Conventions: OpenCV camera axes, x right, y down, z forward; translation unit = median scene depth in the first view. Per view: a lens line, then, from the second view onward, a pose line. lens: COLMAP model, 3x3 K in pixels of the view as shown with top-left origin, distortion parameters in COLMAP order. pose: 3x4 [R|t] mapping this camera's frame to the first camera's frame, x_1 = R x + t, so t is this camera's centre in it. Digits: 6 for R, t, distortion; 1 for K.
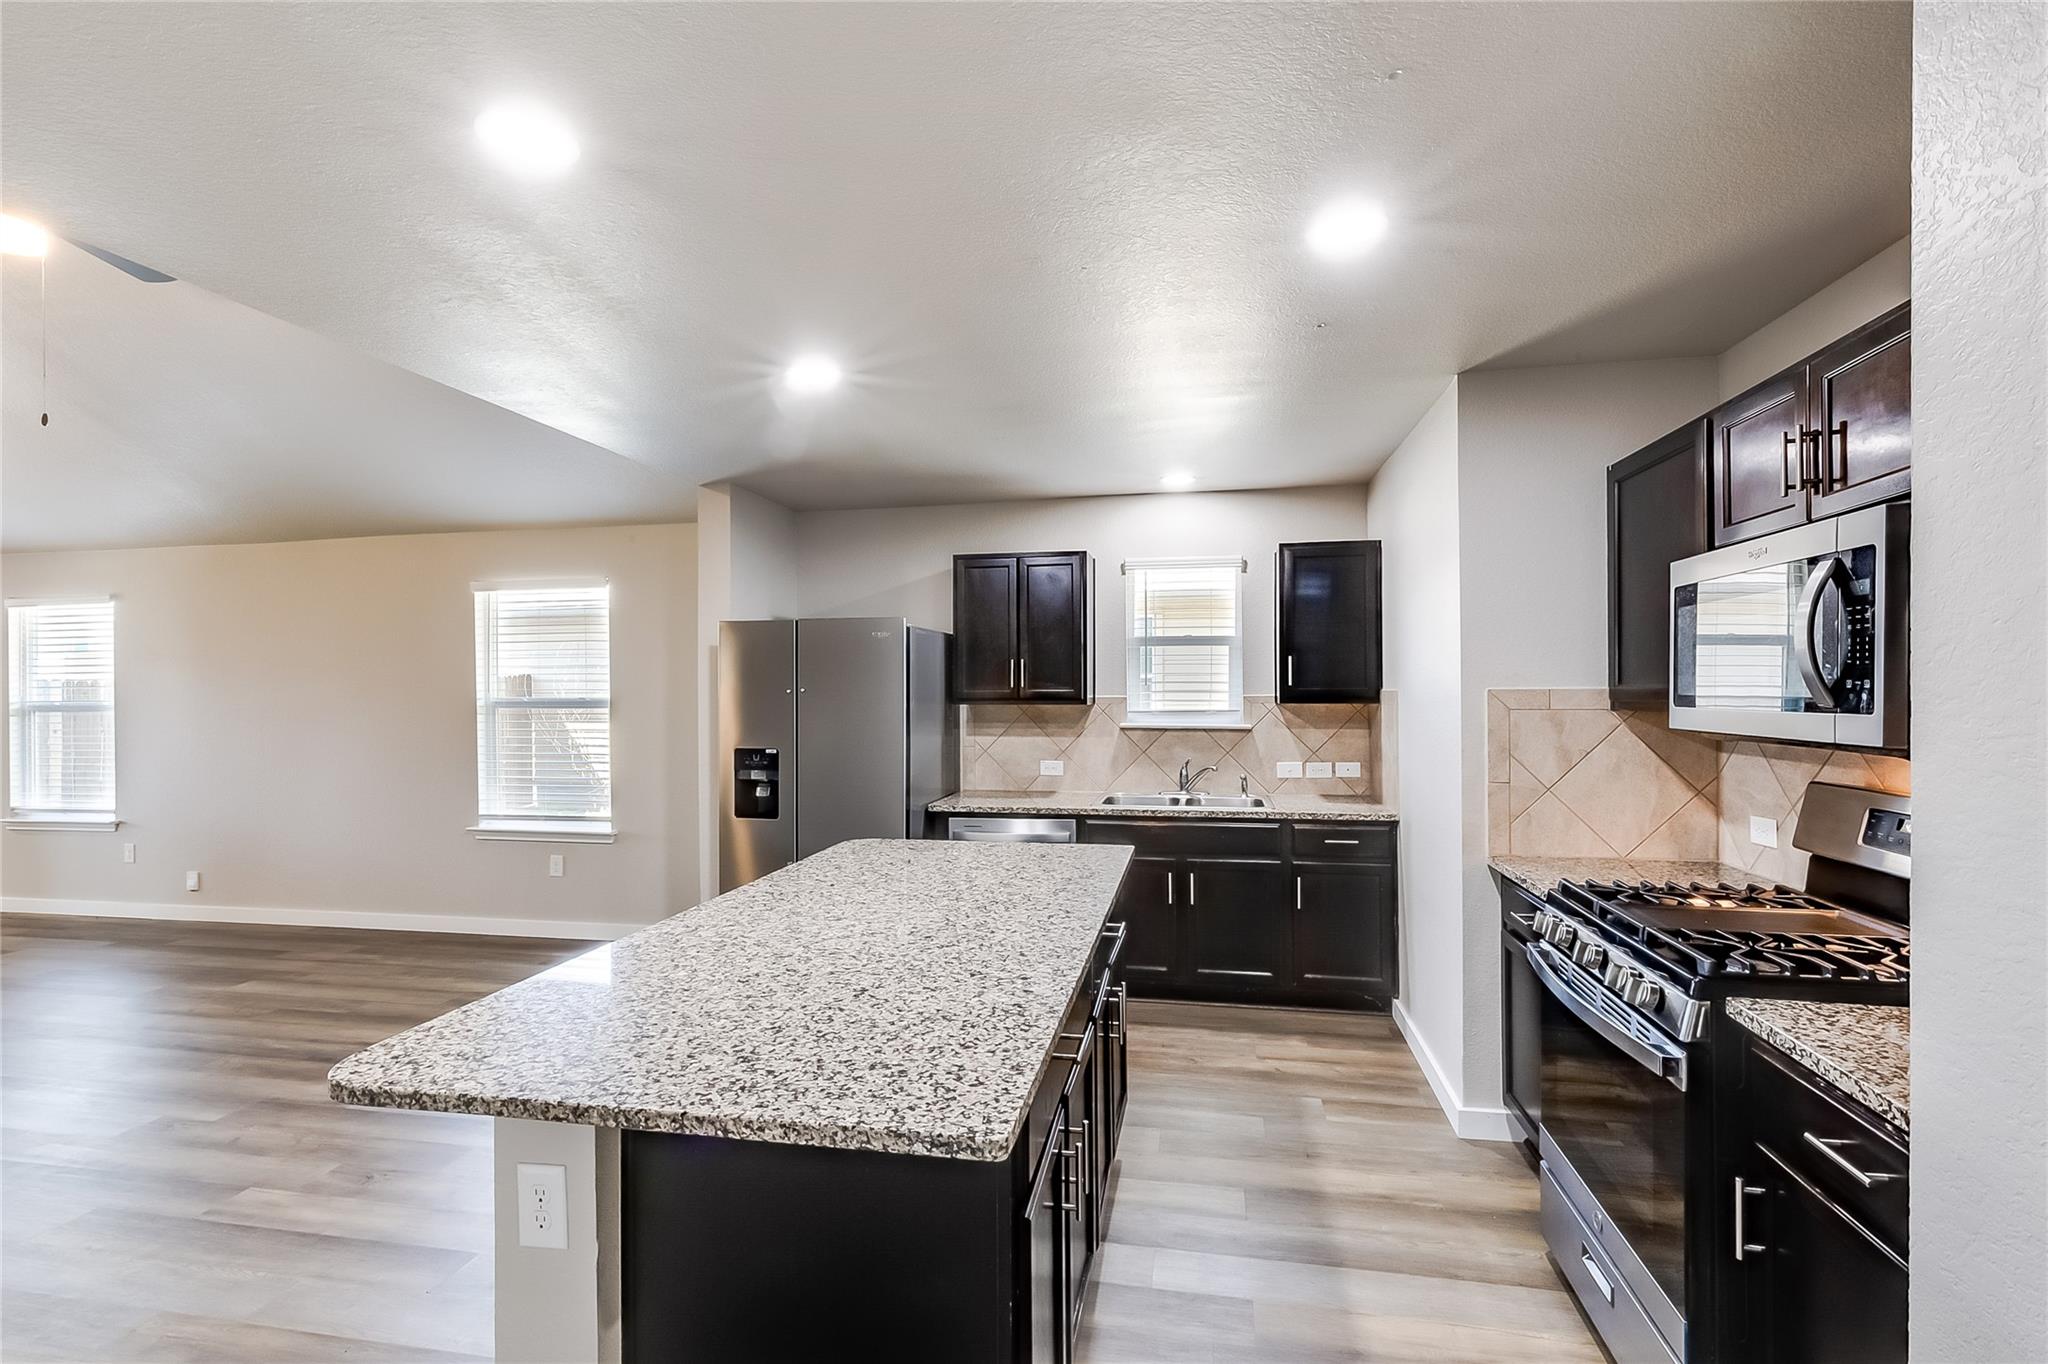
lens RADIAL K [[924.9, 0, 1022.1], [0, 924.9, 689.4], [0, 0, 1]] dist [0.006757, -0.000698]
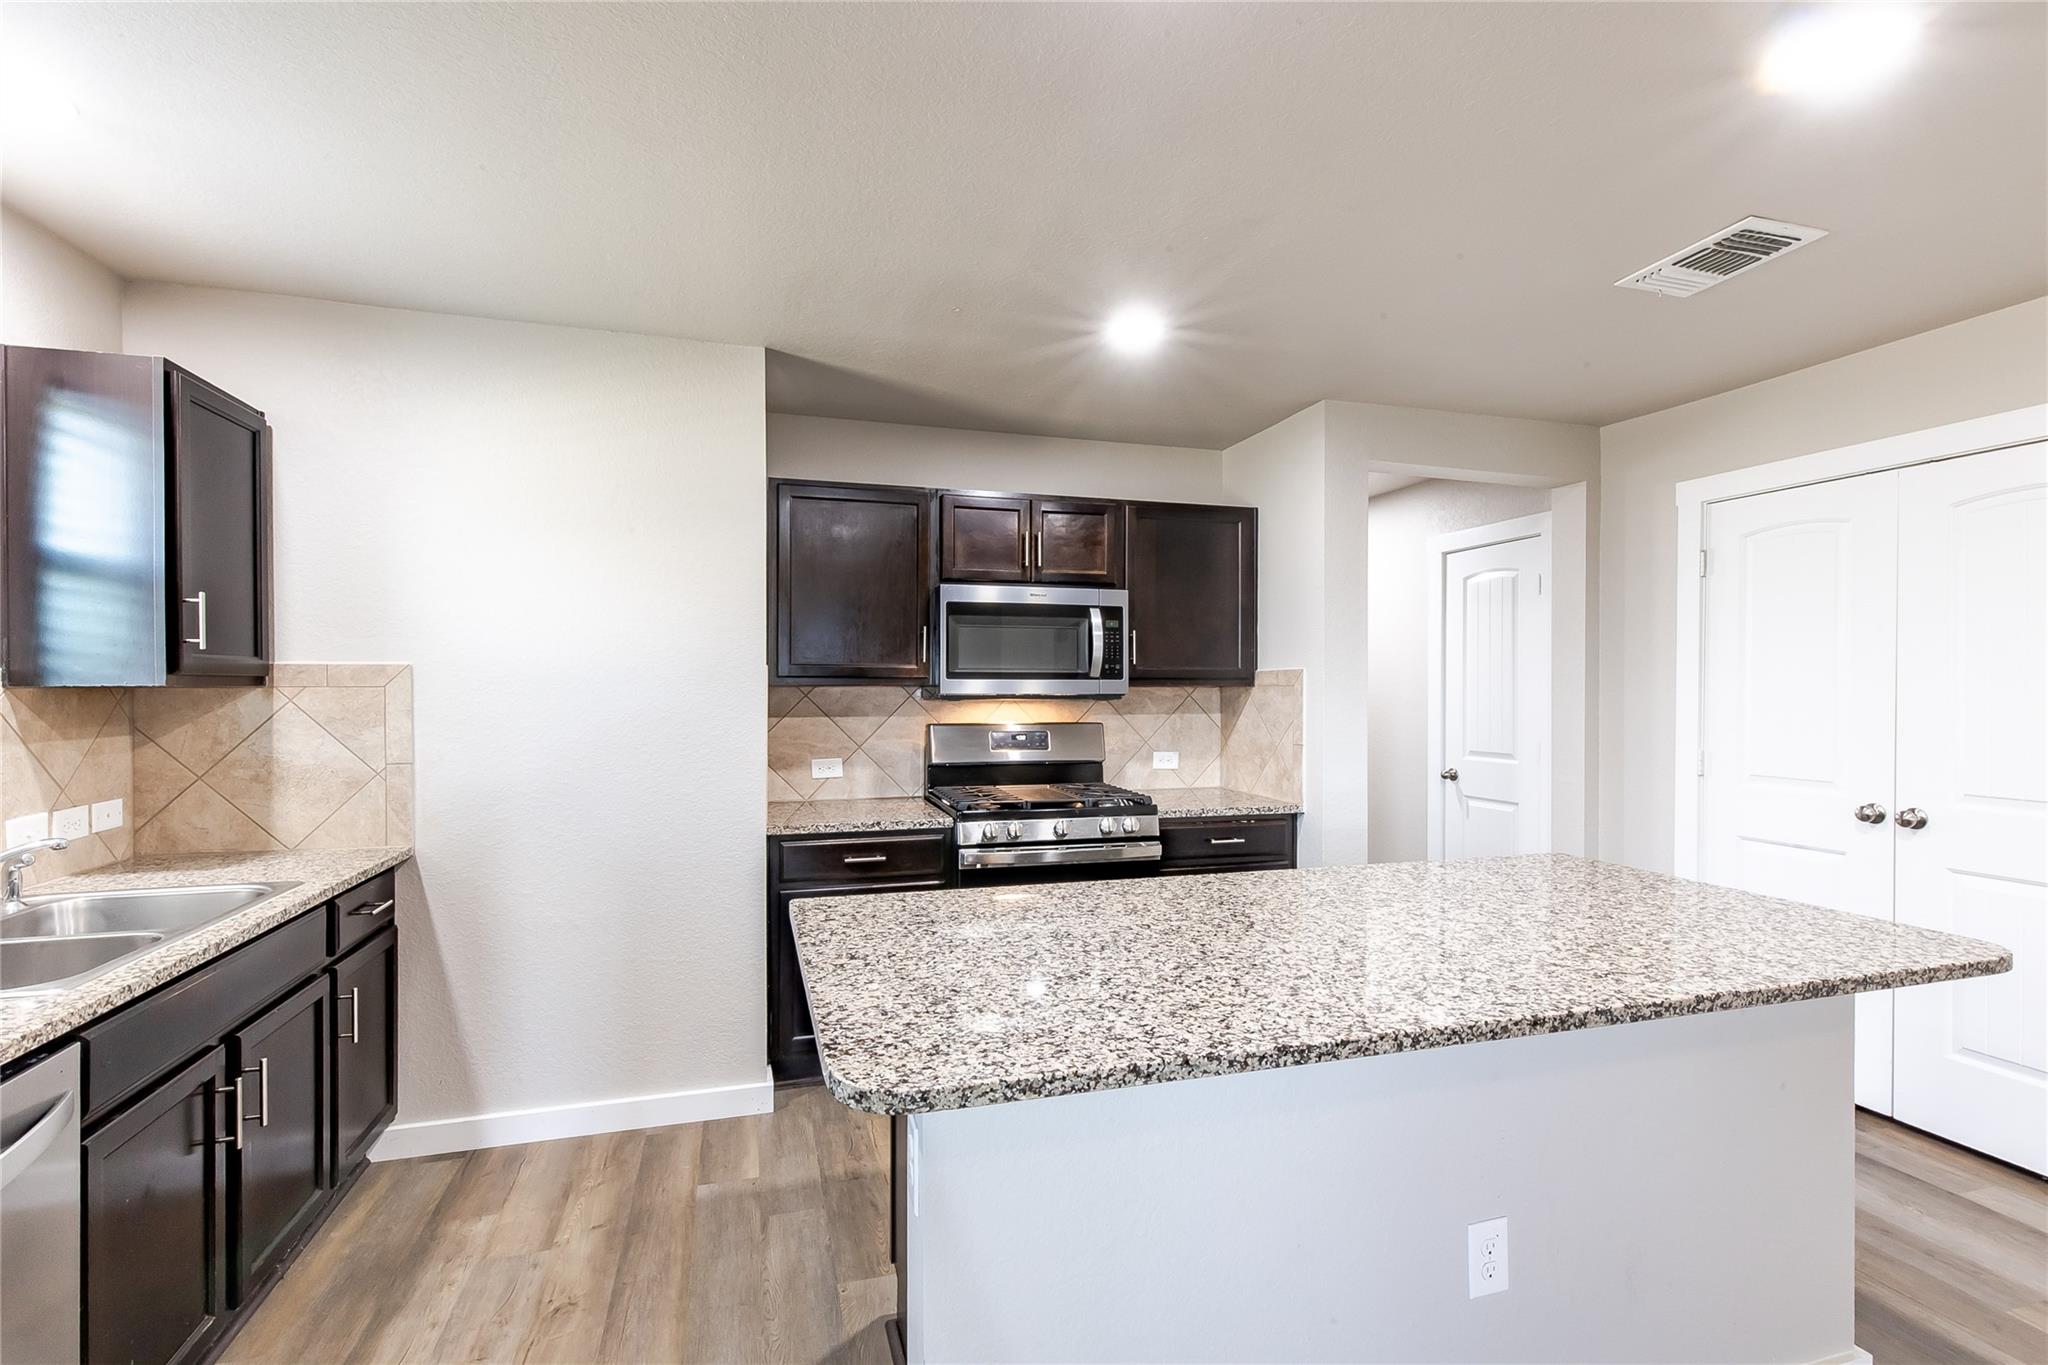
lens RADIAL K [[942.5, 0, 1024.8], [0, 942.5, 690.1], [0, 0, 1]] dist [0.004056, 0.000233]
pose [[-0.467731, 0.000267, 0.883871, -0.361129], [0.002474, 0.999996, 0.001007, 0.017267], [-0.883867, 0.002658, -0.467730, 0.798197]]
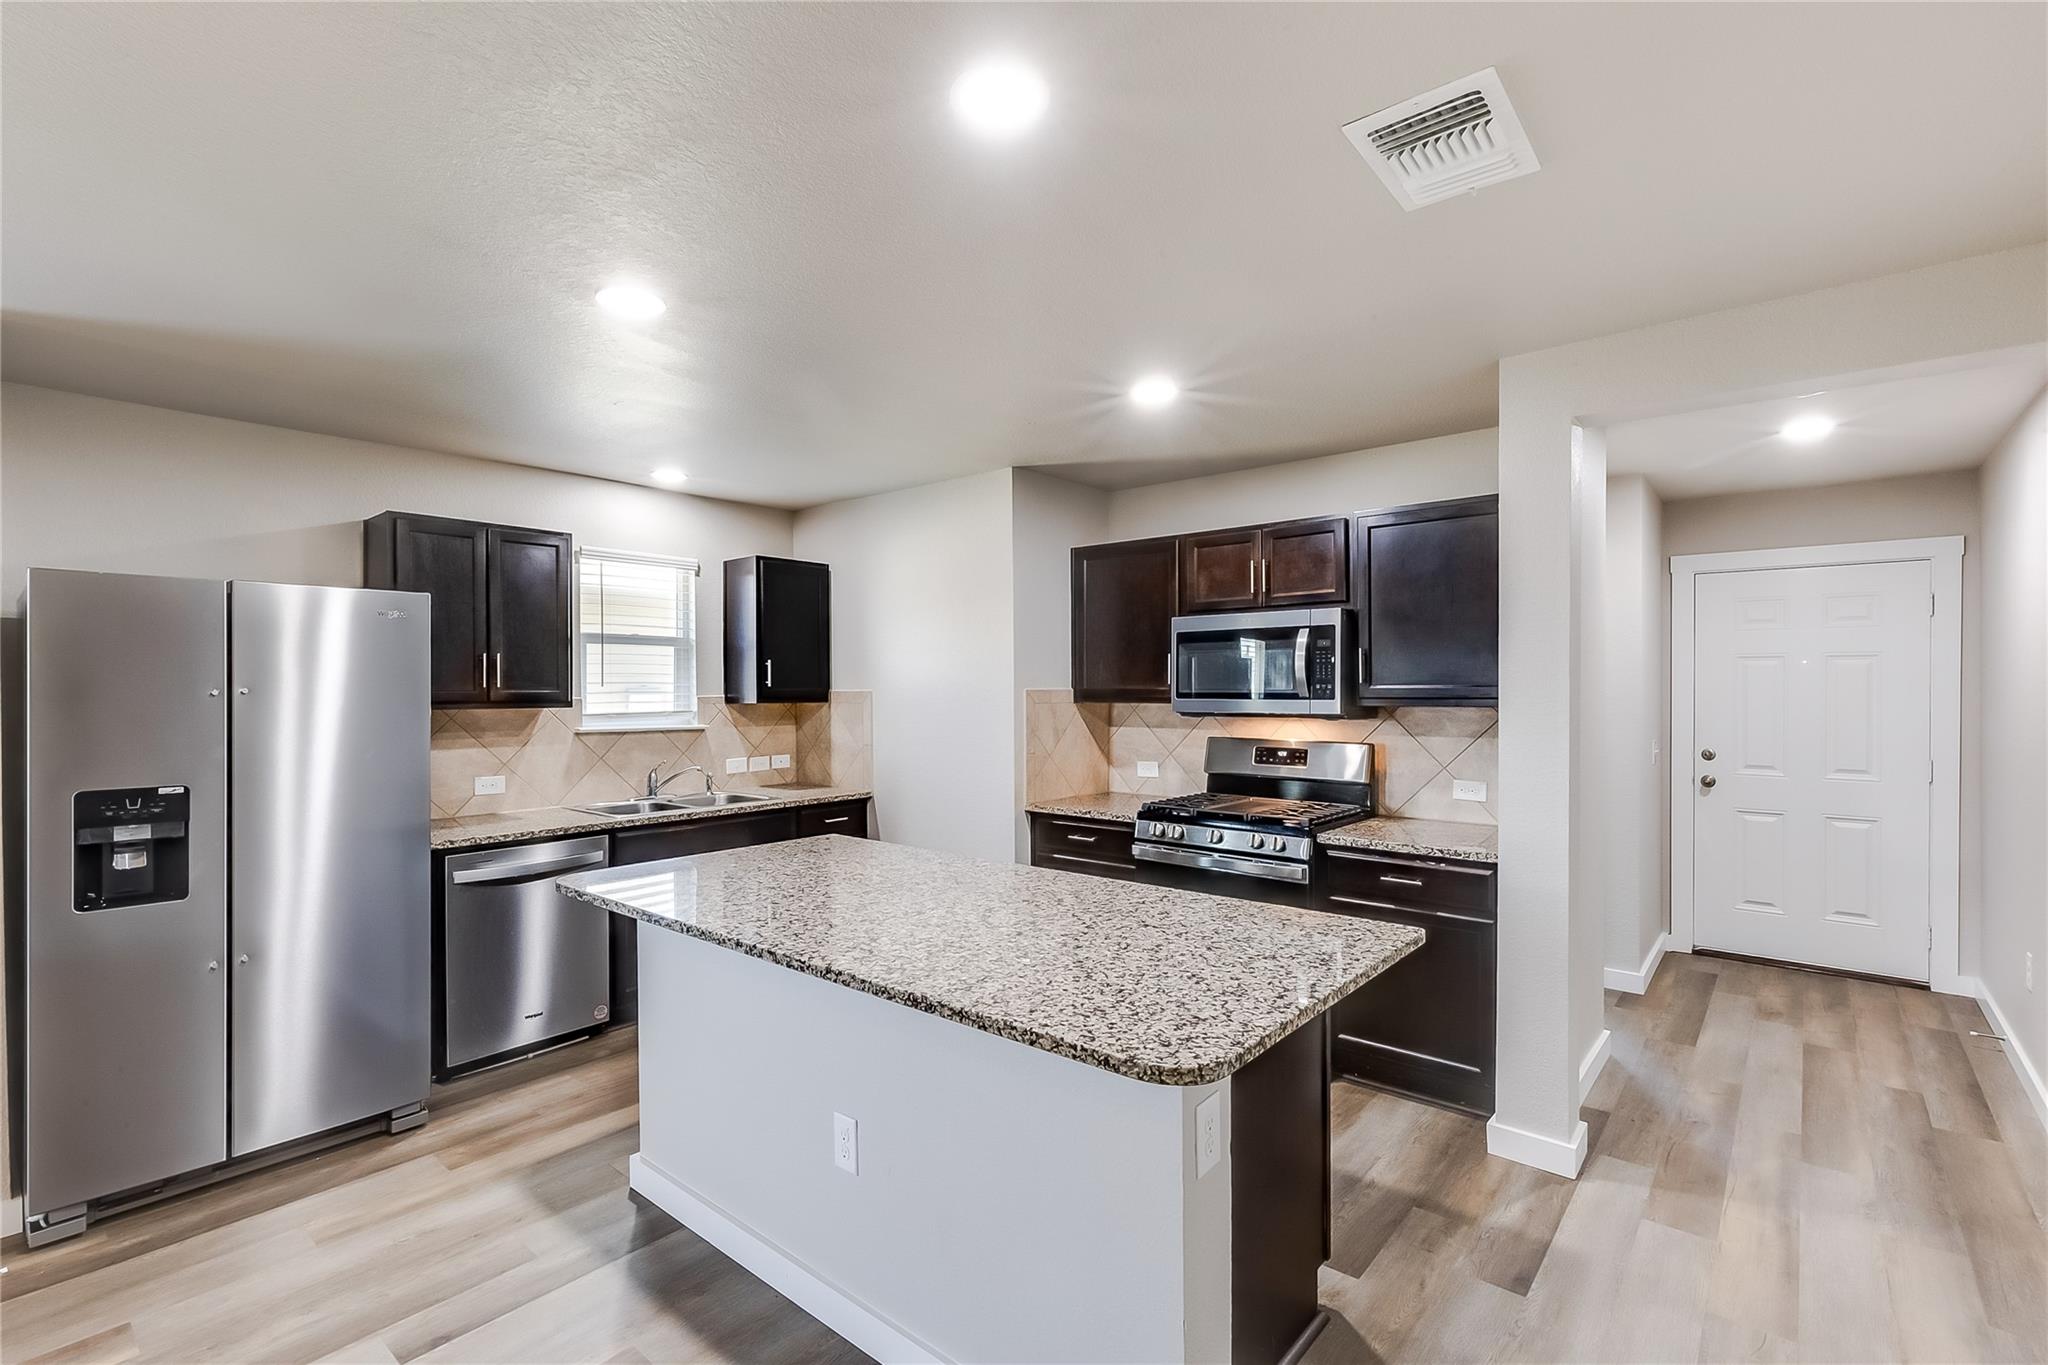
lens RADIAL K [[924.9, 0, 1022.1], [0, 924.9, 689.9], [0, 0, 1]] dist [0.006757, -0.000698]
pose [[0.489282, 0.001170, 0.872125, -0.492089], [0.001772, 0.999996, -0.002335, 0.002492], [-0.872124, 0.002688, 0.489278, 0.191911]]
